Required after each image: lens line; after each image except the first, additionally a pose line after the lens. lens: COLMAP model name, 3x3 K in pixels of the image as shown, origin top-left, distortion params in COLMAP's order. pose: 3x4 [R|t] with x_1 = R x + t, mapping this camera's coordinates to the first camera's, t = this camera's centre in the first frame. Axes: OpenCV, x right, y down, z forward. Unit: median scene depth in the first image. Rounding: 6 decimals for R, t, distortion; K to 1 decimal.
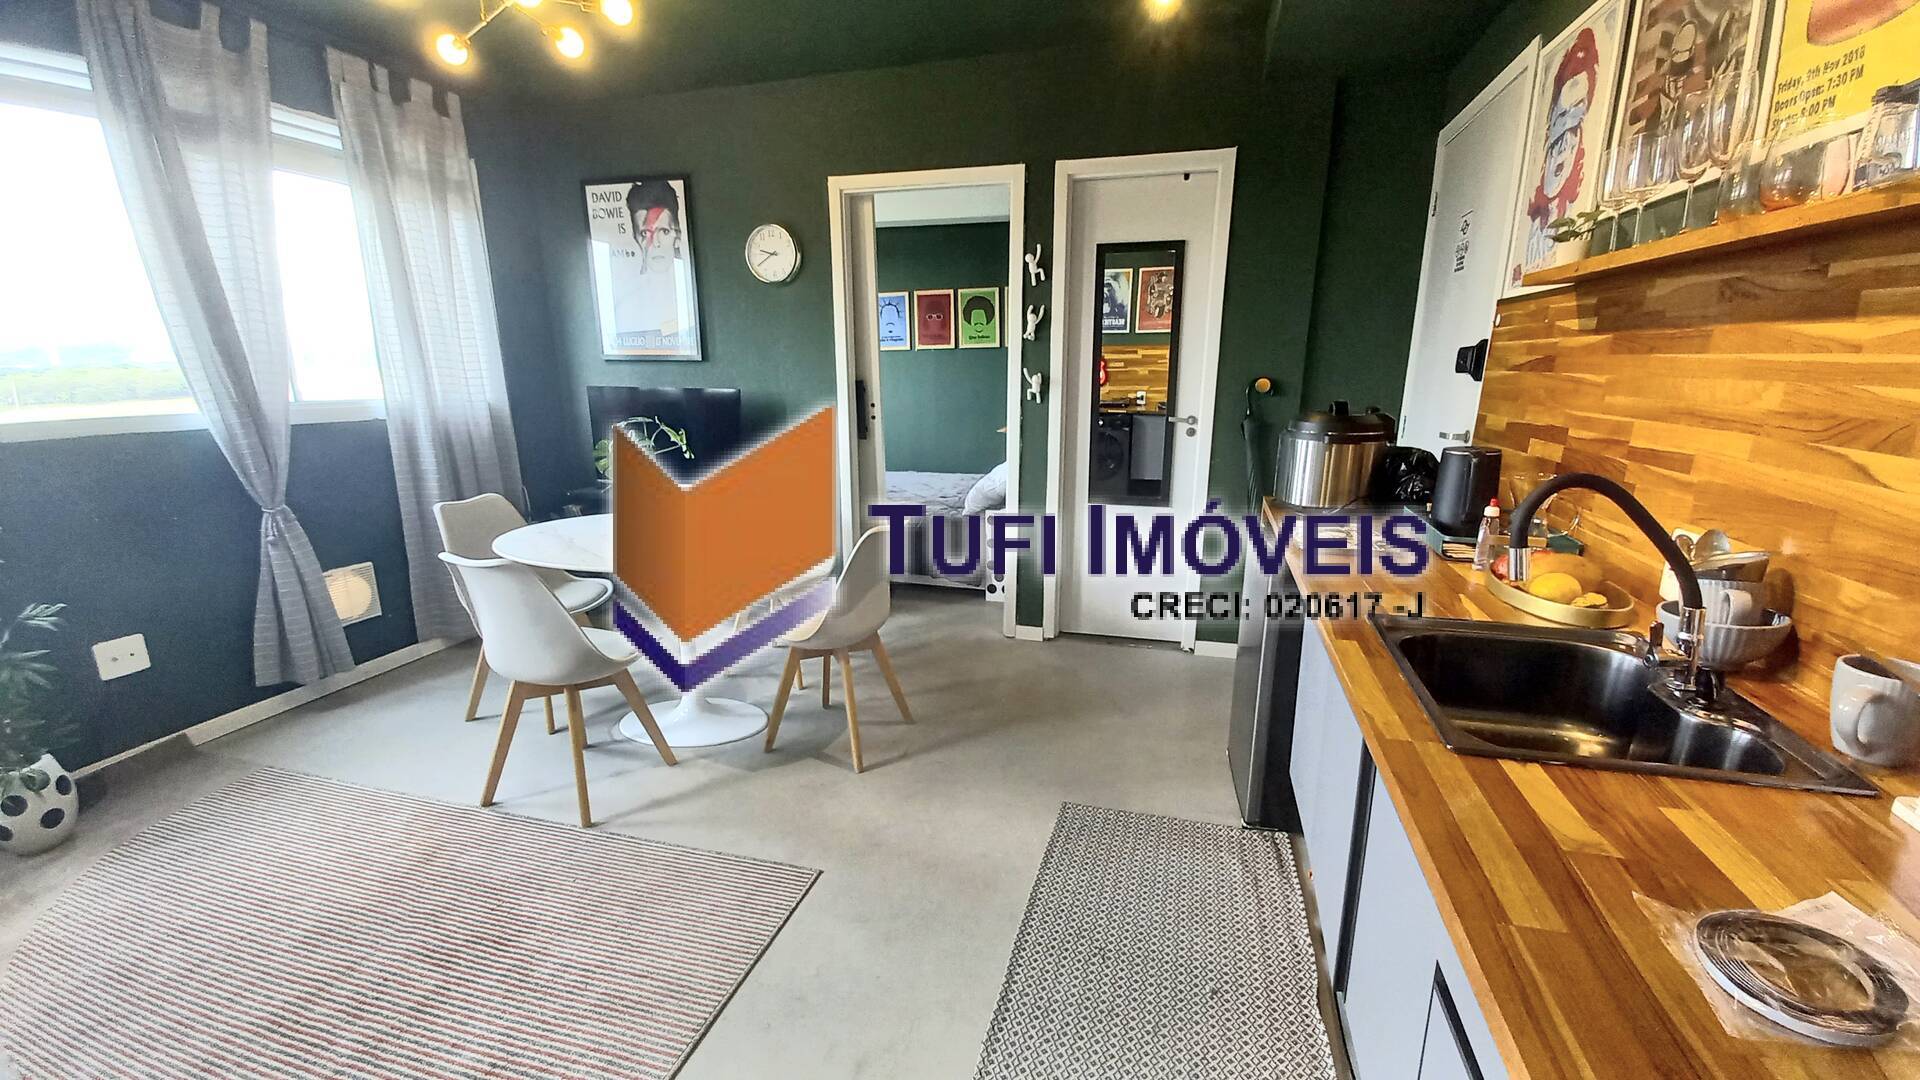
lens RADIAL K [[760.6, 0, 968.6], [0, 760.6, 554.4], [0, 0, 1]] dist [0.014748, -0.011261]
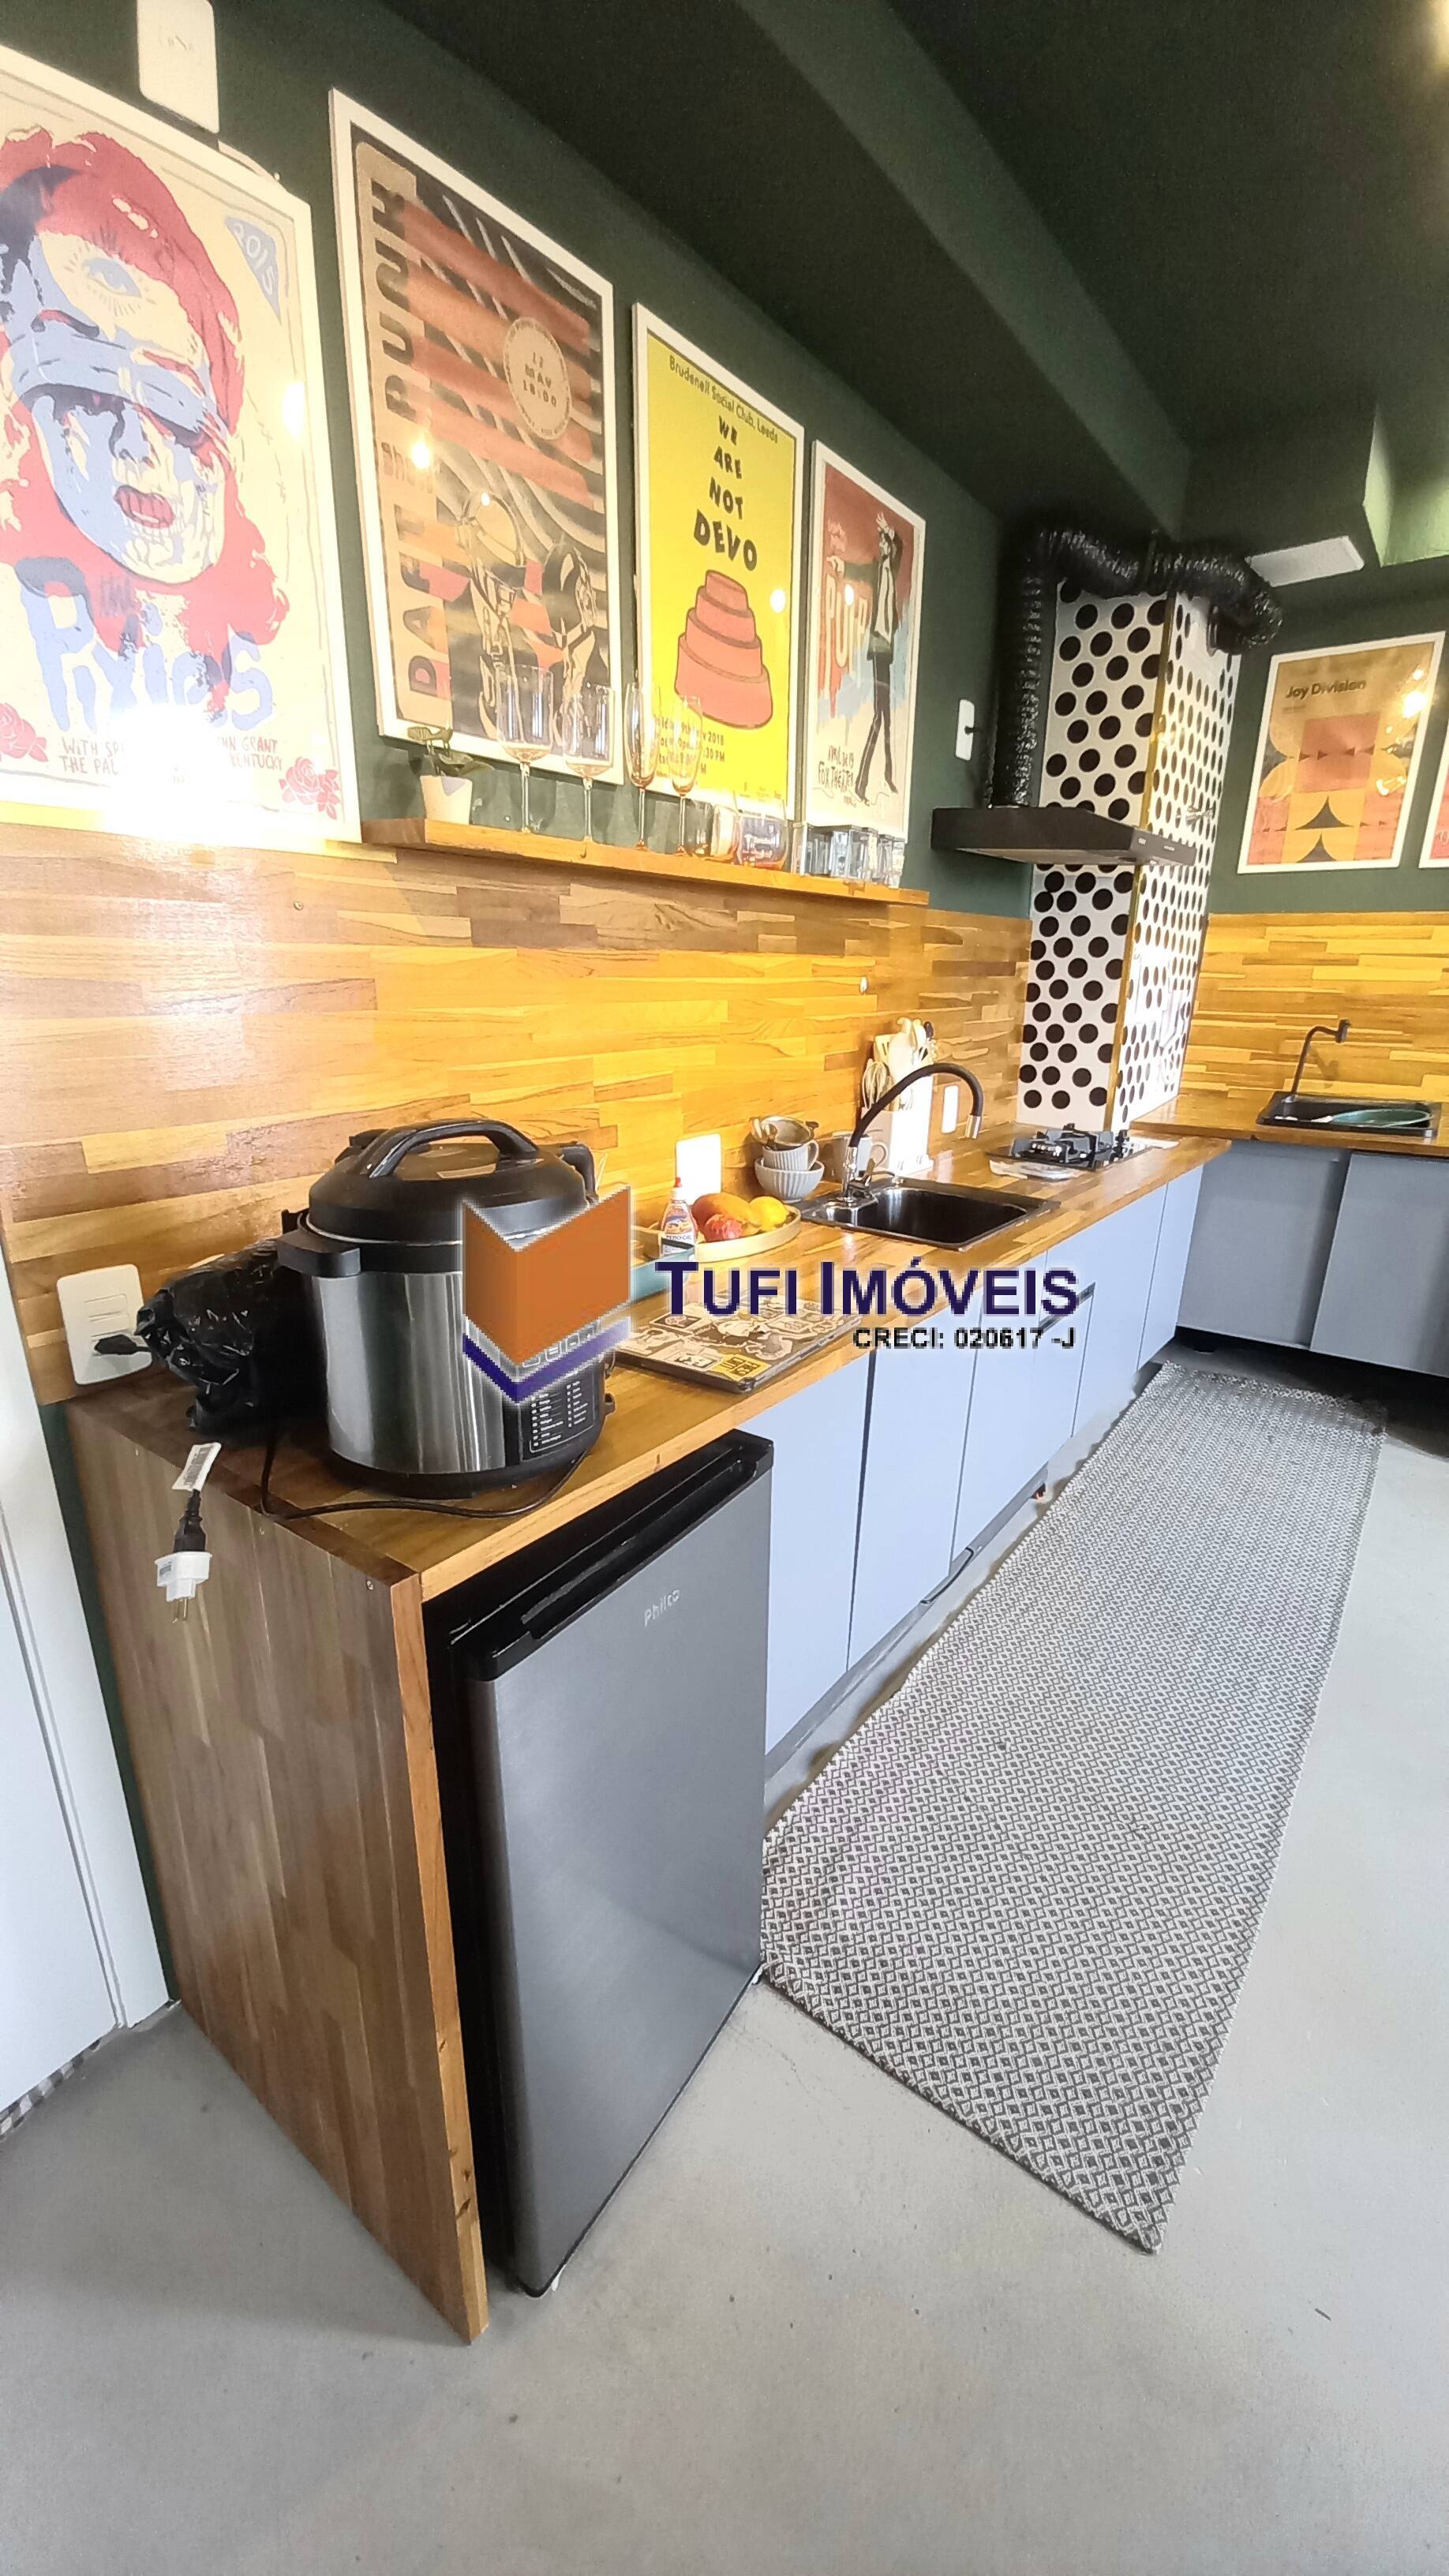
lens RADIAL K [[1020.5, 0, 691.5], [0, 1020.5, 1302.3], [0, 0, 1]] dist [0.014748, -0.011261]
pose [[-0.936859, -0.107721, 0.332704, 0.189999], [0.085090, 0.852568, 0.515644, -0.274789], [-0.339198, 0.511395, -0.789569, 1.059062]]
